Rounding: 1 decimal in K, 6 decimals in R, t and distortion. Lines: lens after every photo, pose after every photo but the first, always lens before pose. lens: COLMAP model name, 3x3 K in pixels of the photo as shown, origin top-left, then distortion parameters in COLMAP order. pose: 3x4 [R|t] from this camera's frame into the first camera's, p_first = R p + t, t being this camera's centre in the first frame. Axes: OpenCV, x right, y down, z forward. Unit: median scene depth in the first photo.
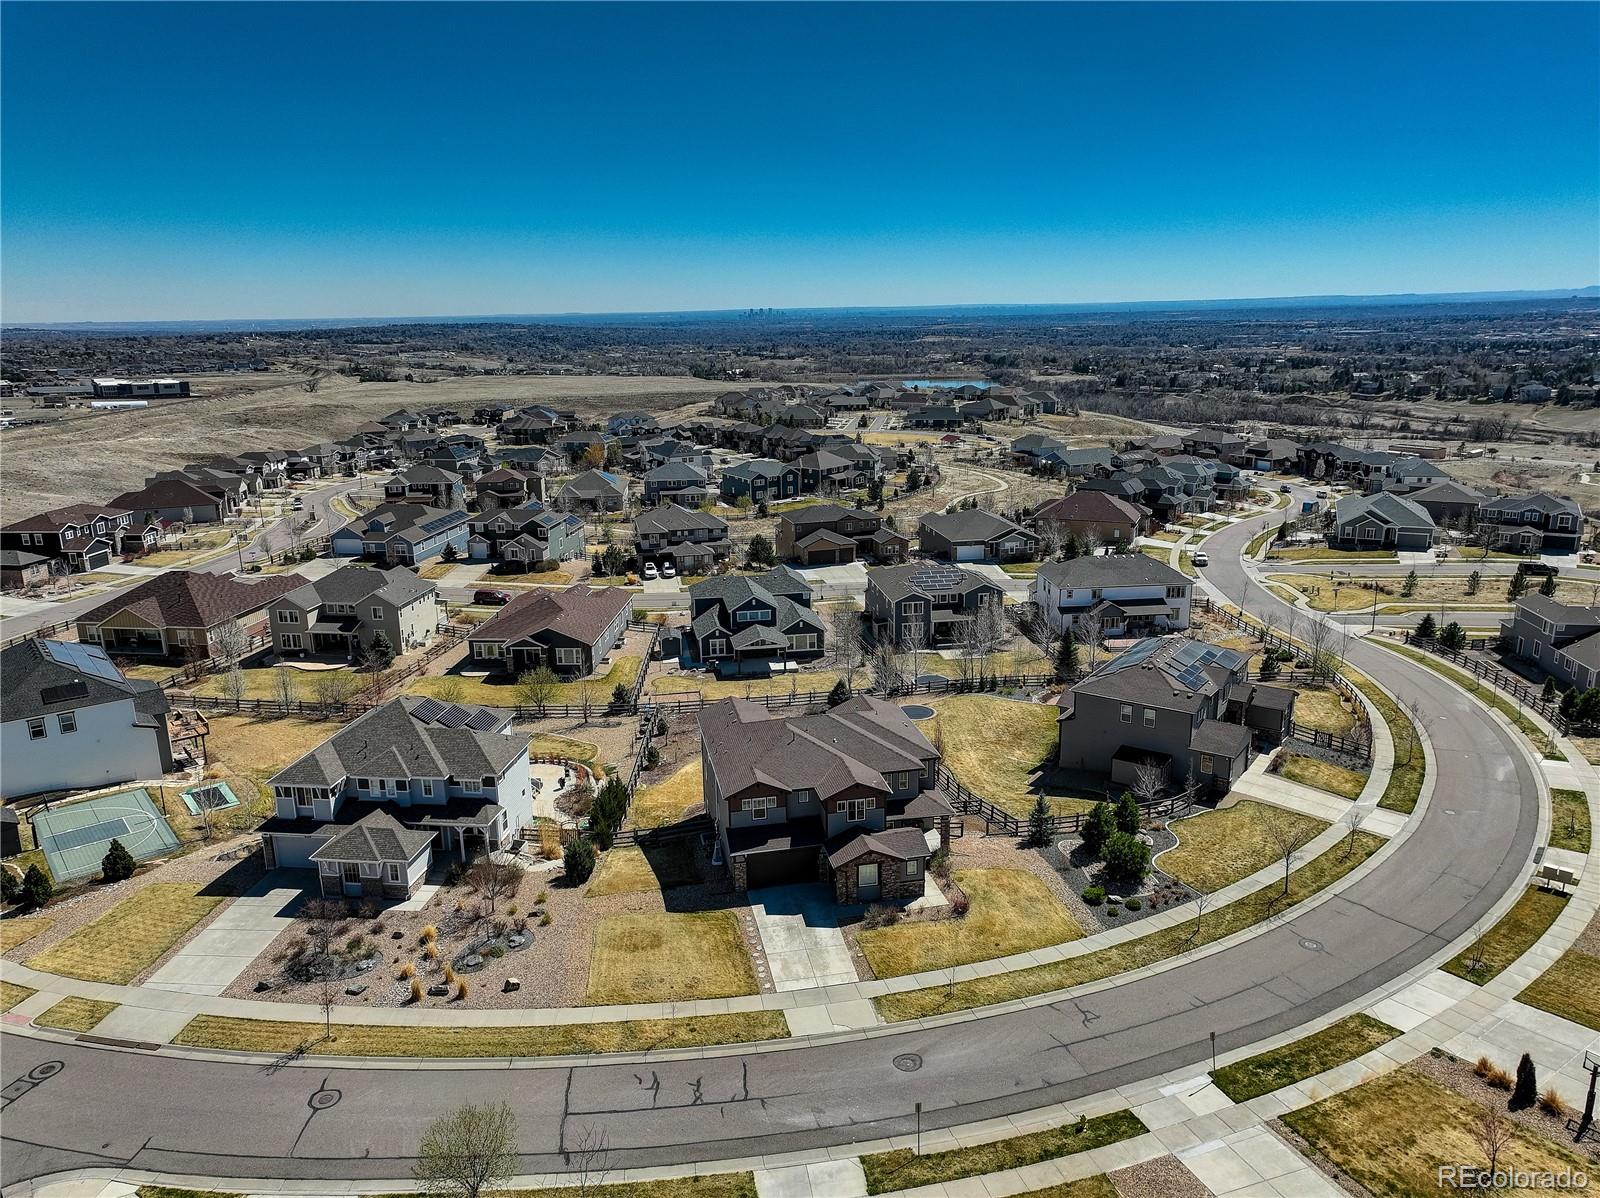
lens RADIAL K [[1123.1, 0, 800.0], [0, 1123.1, 599.0], [0, 0, 1]] dist [0.001887, 0.028010]
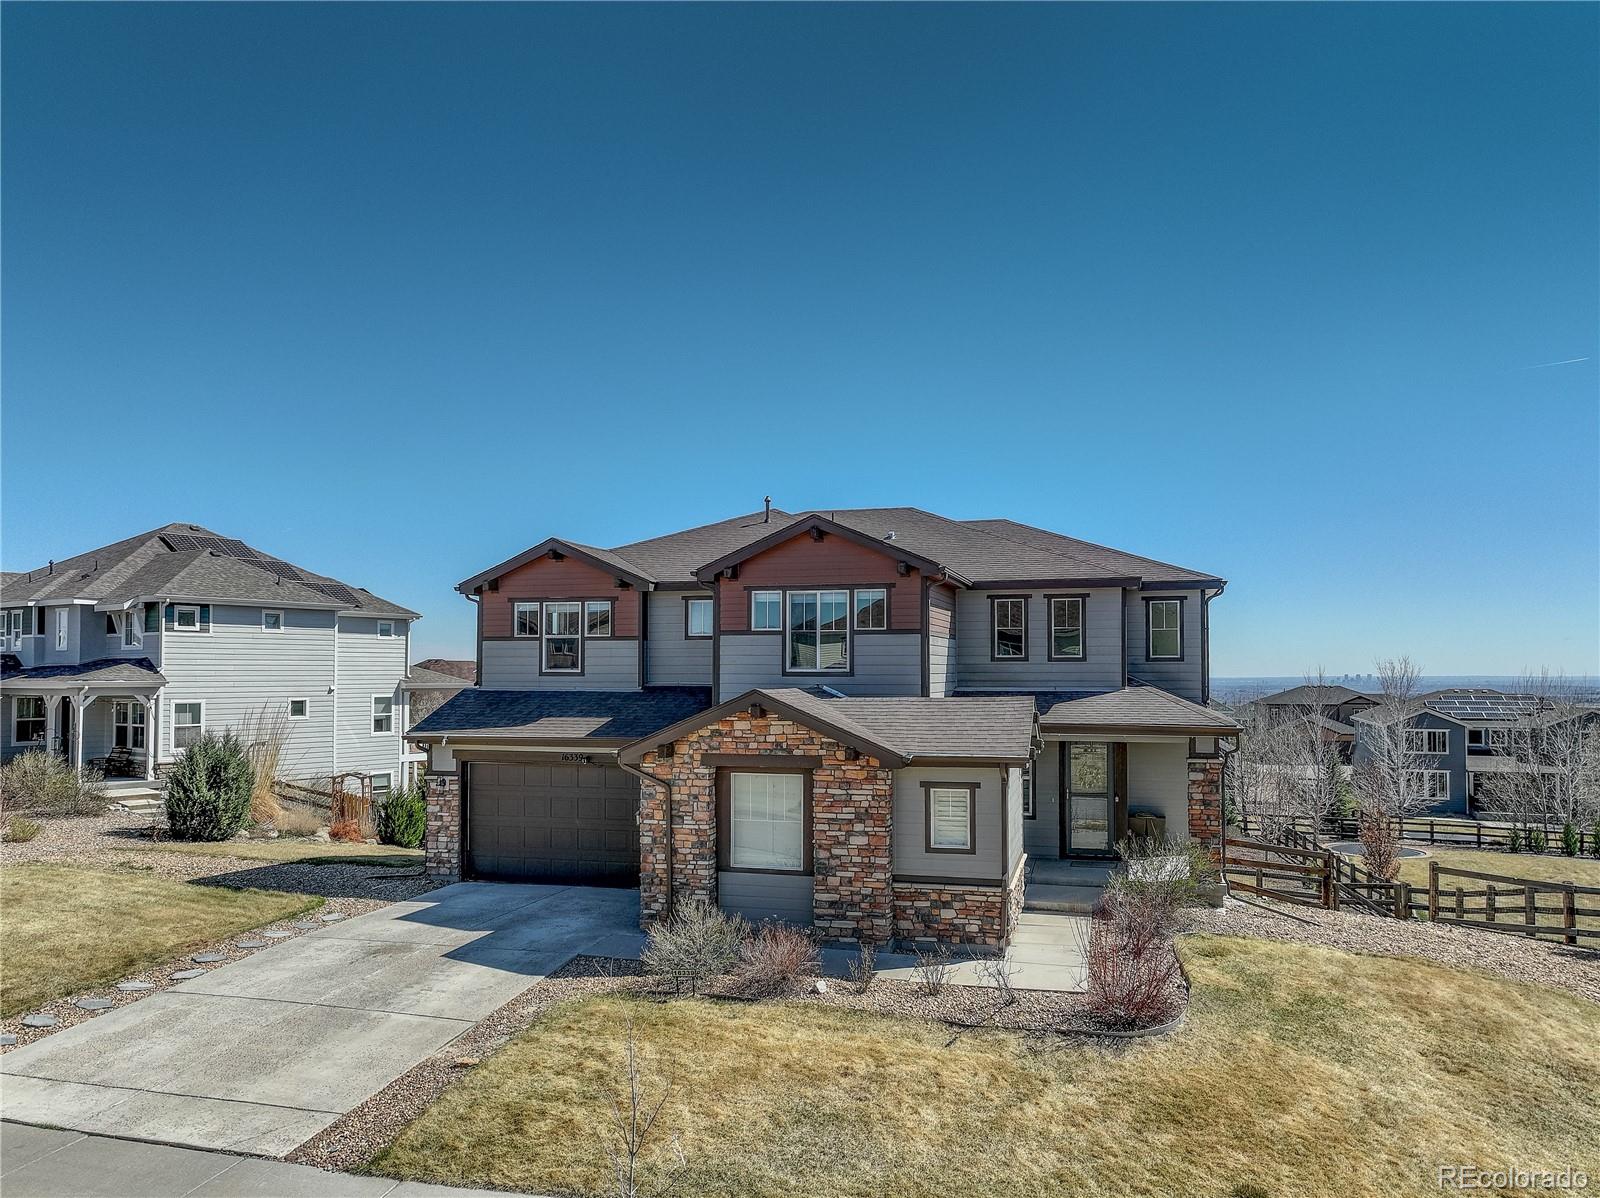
lens RADIAL K [[1123.1, 0, 800.0], [0, 1123.1, 599.0], [0, 0, 1]] dist [0.001887, 0.028010]
pose [[0.868974, -0.032263, -0.493804, 0.198245], [-0.133866, 0.945342, -0.297335, 0.282272], [0.476407, 0.324480, 0.817159, 0.815797]]
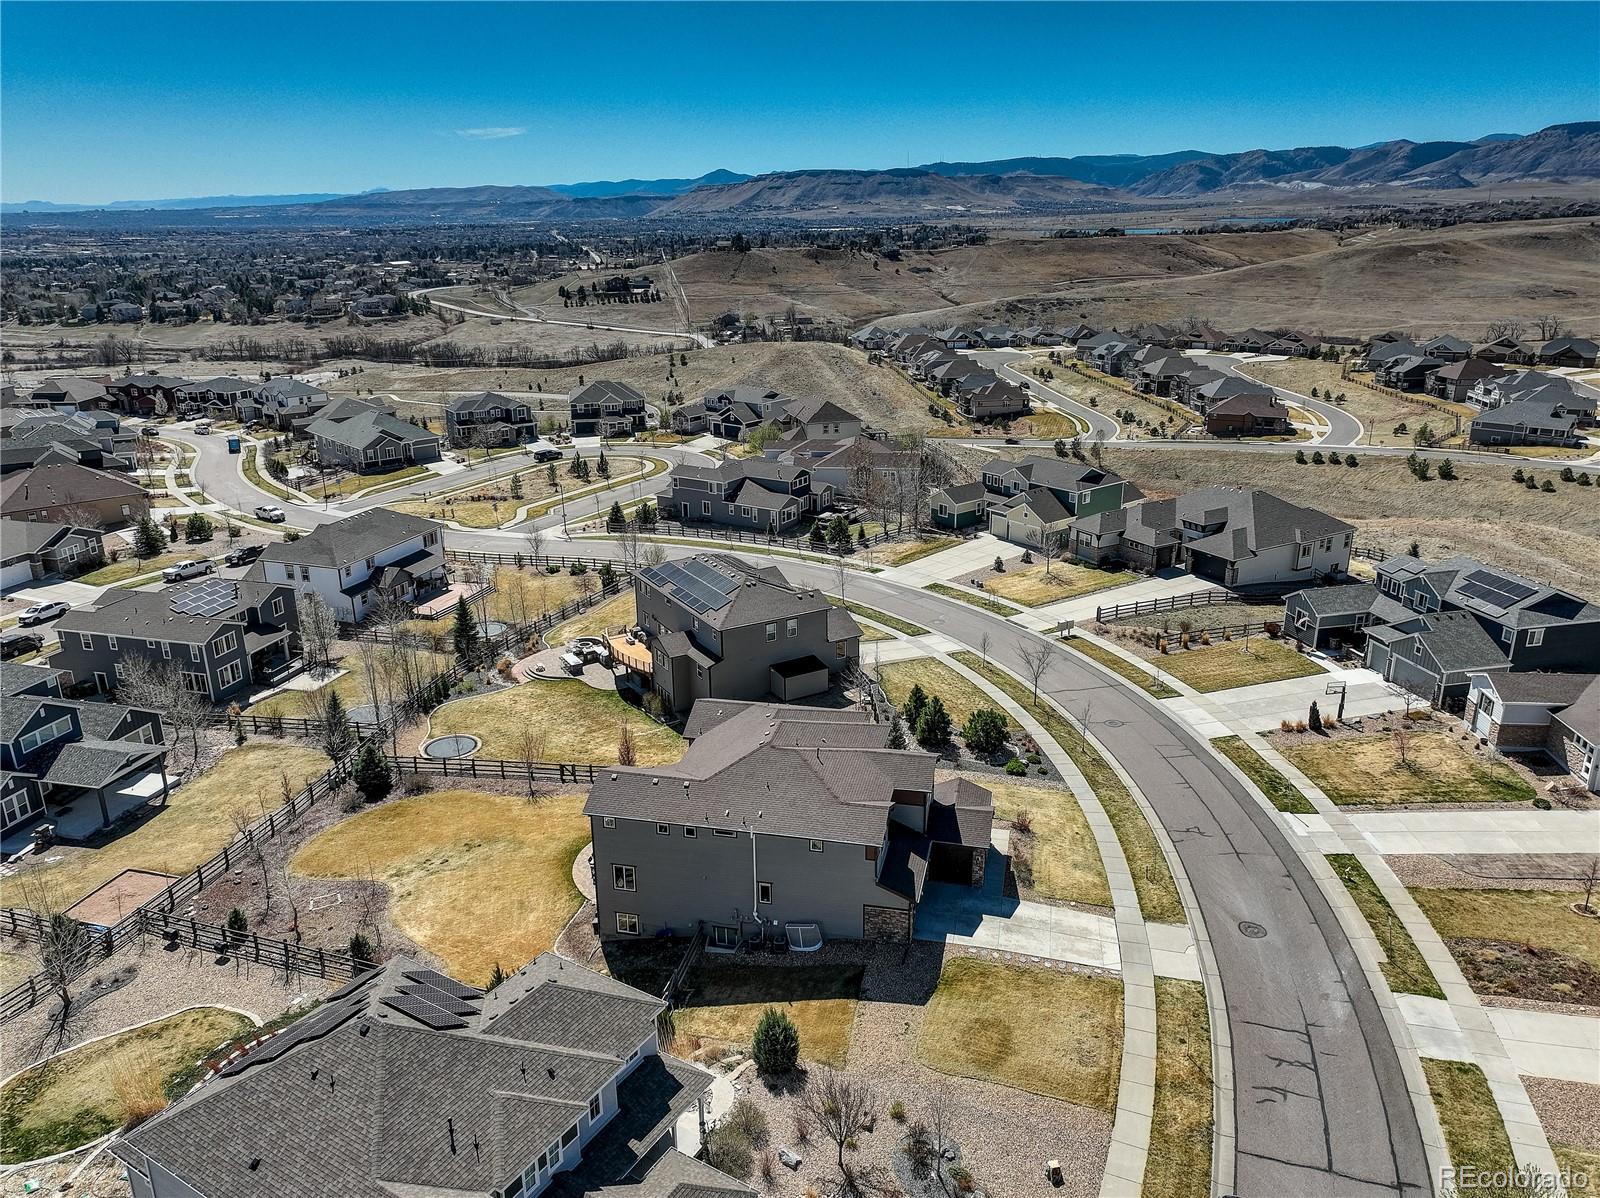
lens RADIAL K [[1116.7, 0, 800.0], [0, 1116.7, 599.0], [0, 0, 1]] dist [-0.003815, 0.034813]
pose [[0.424513, -0.290200, 0.857656, -0.772980], [0.230904, 0.950622, 0.207366, -0.182438], [-0.875484, 0.110007, 0.470560, 0.699873]]
